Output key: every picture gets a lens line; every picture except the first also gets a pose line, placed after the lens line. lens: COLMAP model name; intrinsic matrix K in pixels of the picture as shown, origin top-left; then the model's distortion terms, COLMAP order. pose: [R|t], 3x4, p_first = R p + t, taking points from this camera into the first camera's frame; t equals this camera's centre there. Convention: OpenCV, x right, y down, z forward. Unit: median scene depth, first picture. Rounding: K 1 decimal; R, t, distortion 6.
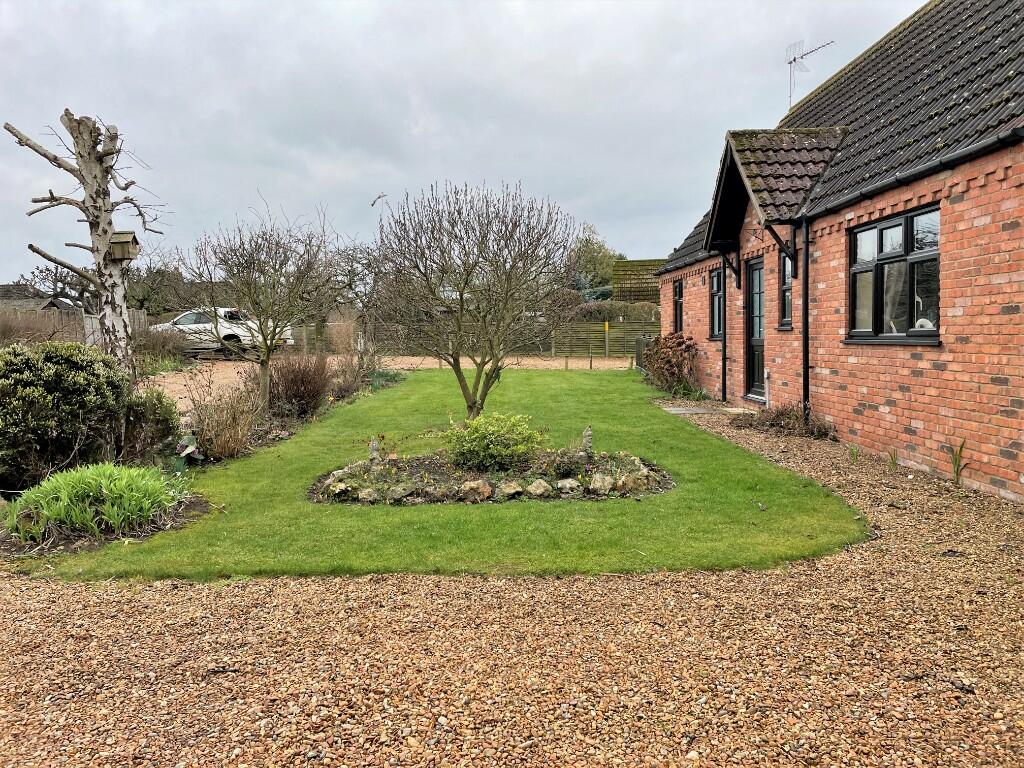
lens RADIAL K [[775.6, 0, 513.7], [0, 775.6, 388.3], [0, 0, 1]] dist [0.117661, -0.130940]
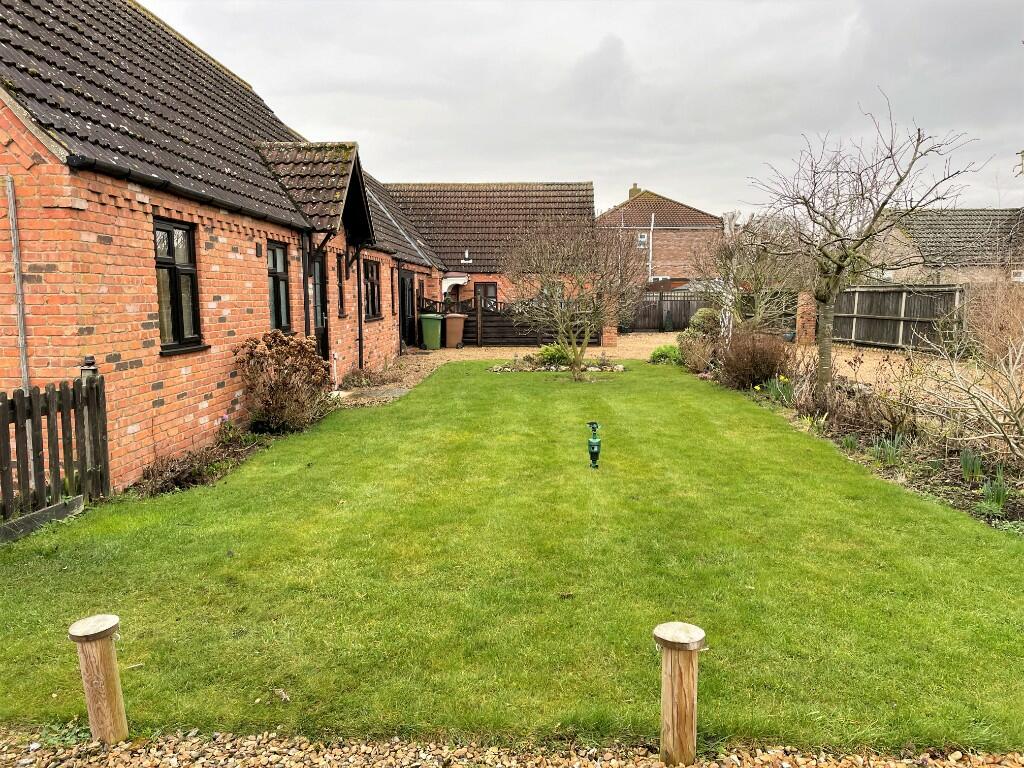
lens RADIAL K [[775.6, 0, 513.7], [0, 775.6, 388.3], [0, 0, 1]] dist [0.117661, -0.130940]
pose [[-0.998739, 0.018923, 0.046511, 0.000487], [0.027472, 0.981267, 0.190684, -0.190237], [-0.042031, 0.191721, -0.980549, 2.198241]]
